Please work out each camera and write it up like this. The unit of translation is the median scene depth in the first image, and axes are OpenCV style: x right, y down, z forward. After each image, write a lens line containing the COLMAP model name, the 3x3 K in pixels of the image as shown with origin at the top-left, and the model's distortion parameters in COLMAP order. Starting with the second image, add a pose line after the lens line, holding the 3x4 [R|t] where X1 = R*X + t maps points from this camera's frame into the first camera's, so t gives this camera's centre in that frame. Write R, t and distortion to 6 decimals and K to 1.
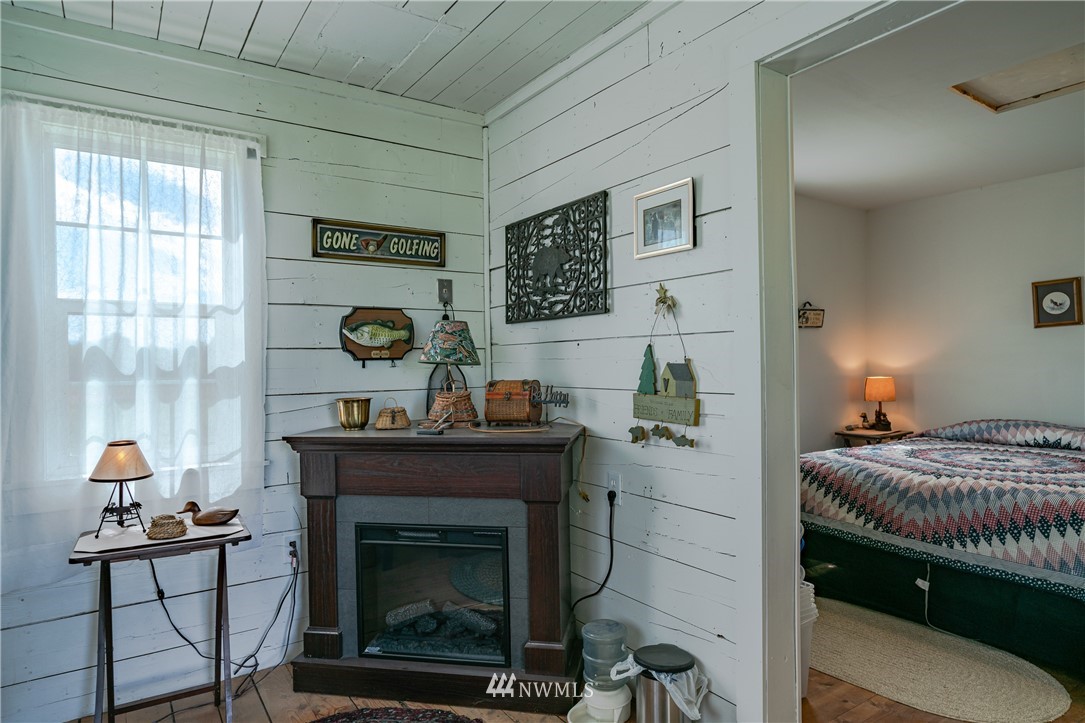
lens RADIAL K [[634.6, 0, 542.5], [0, 634.6, 361.5], [0, 0, 1]] dist [-0.003594, 0.002906]
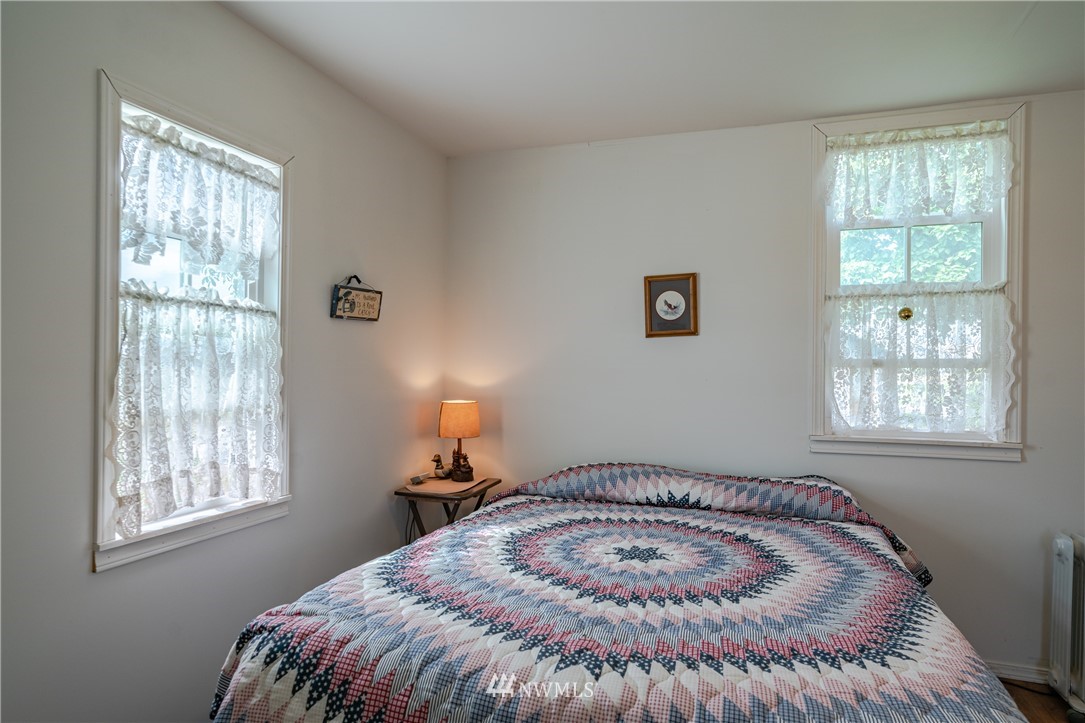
lens RADIAL K [[634.6, 0, 542.5], [0, 634.6, 361.5], [0, 0, 1]] dist [-0.003594, 0.002906]
pose [[0.806139, 0.024317, 0.591226, 0.135057], [-0.020368, 0.999703, -0.013346, -0.006695], [-0.591376, -0.001284, 0.806395, 0.269092]]
